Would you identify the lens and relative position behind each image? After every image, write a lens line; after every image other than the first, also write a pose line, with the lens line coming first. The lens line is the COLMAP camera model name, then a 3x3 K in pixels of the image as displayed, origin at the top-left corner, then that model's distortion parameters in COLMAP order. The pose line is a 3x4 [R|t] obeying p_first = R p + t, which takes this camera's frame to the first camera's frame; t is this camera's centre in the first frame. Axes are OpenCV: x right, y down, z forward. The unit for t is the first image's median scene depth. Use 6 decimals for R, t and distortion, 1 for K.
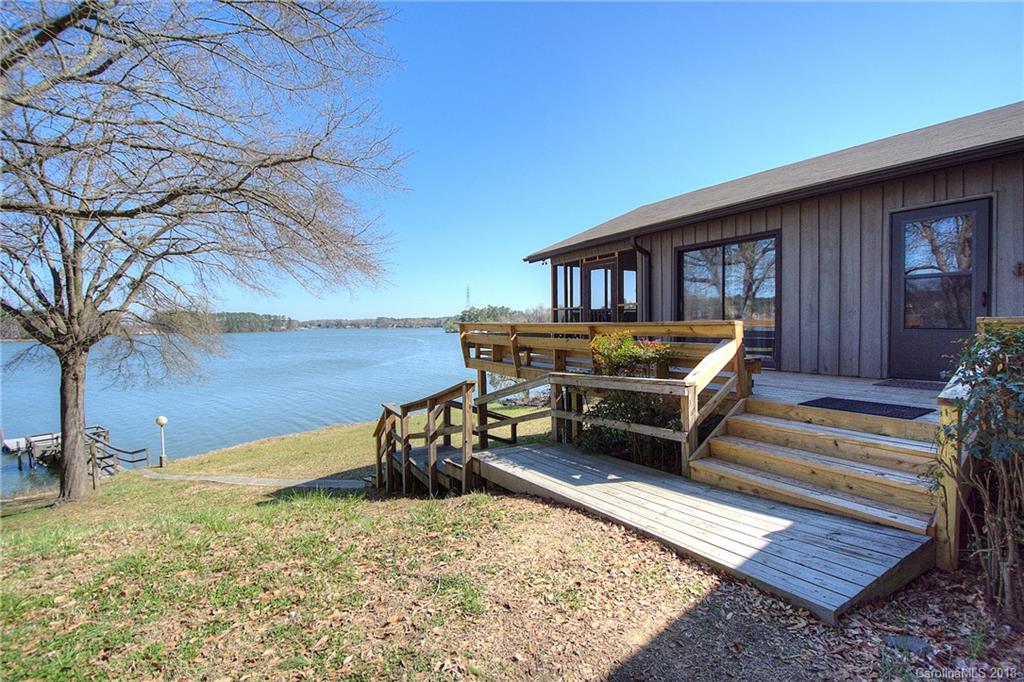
lens RADIAL K [[464.5, 0, 512.0], [0, 464.5, 341.0], [0, 0, 1]] dist [-0.001657, -0.000256]
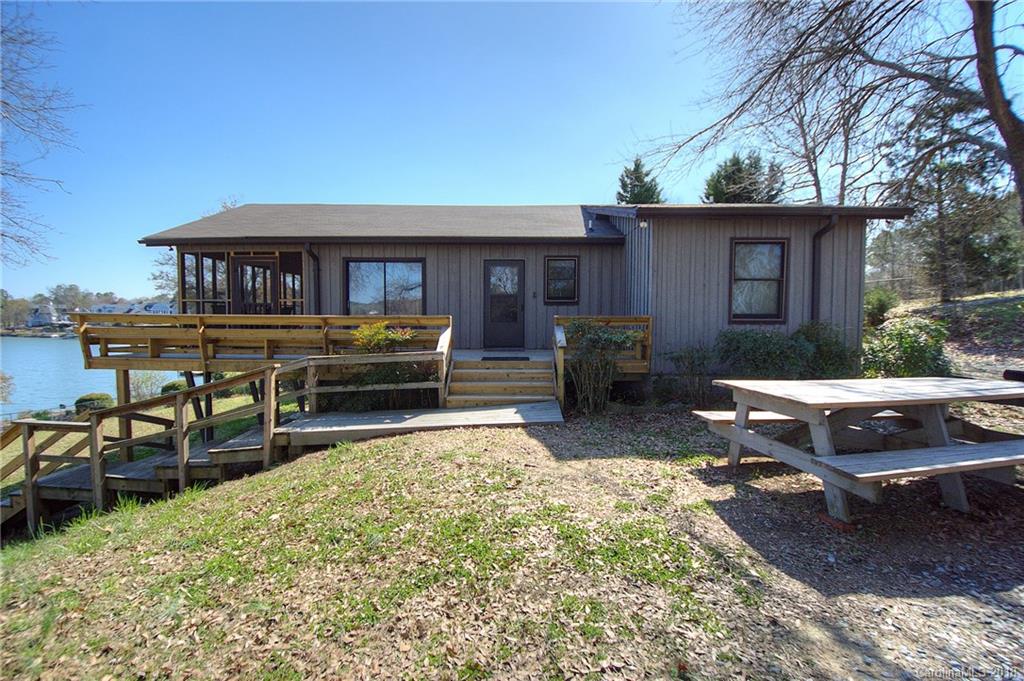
lens RADIAL K [[464.5, 0, 512.0], [0, 464.5, 340.5], [0, 0, 1]] dist [-0.001657, -0.000256]
pose [[0.531956, -0.032067, 0.846165, -0.461651], [0.022437, 0.999466, 0.023771, 0.005979], [-0.846475, 0.006340, 0.532391, -0.062321]]
